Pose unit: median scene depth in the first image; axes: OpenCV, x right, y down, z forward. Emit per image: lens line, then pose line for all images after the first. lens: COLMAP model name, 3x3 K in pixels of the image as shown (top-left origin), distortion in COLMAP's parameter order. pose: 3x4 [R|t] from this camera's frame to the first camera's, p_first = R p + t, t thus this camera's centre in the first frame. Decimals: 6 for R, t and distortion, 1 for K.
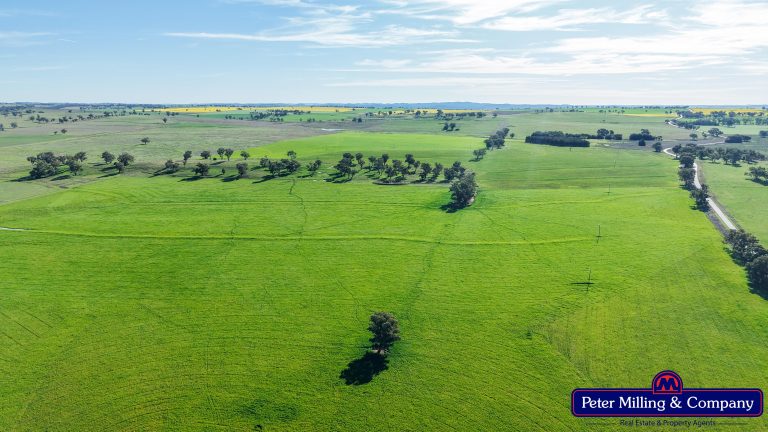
lens RADIAL K [[514.2, 0, 384.0], [0, 514.2, 216.0], [0, 0, 1]] dist [0.002208, -0.005667]
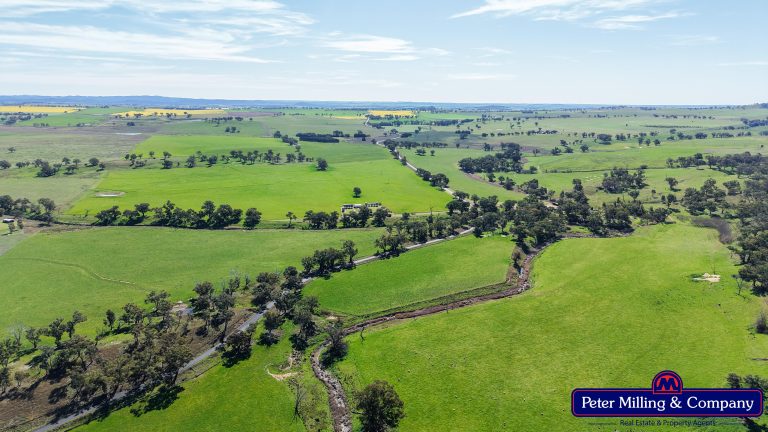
lens RADIAL K [[504.3, 0, 377.6], [0, 504.3, 217.0], [0, 0, 1]] dist [0.001189, -0.002903]
pose [[0.844659, -0.109220, 0.524044, -0.499476], [0.100330, 0.993916, 0.045436, 0.065895], [-0.525818, 0.014199, 0.850478, -0.637748]]
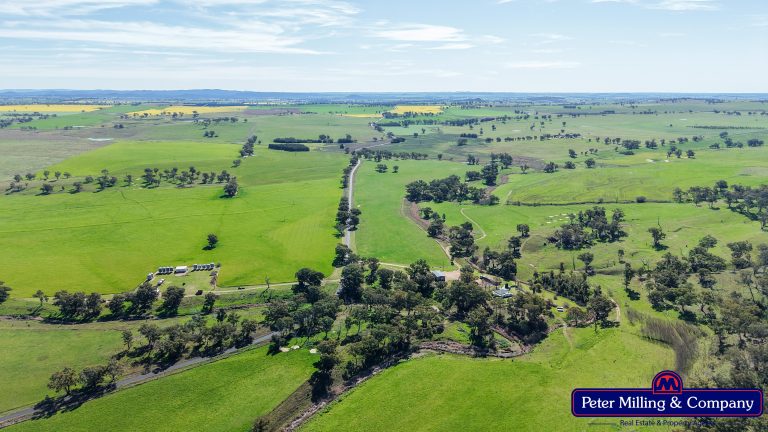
lens RADIAL K [[514.2, 0, 384.0], [0, 514.2, 216.0], [0, 0, 1]] dist [0.002208, -0.005667]
pose [[0.894847, -0.104977, 0.433852, -0.102314], [0.093759, 0.994473, 0.047243, 0.008757], [-0.436414, -0.001597, 0.899745, -0.558858]]
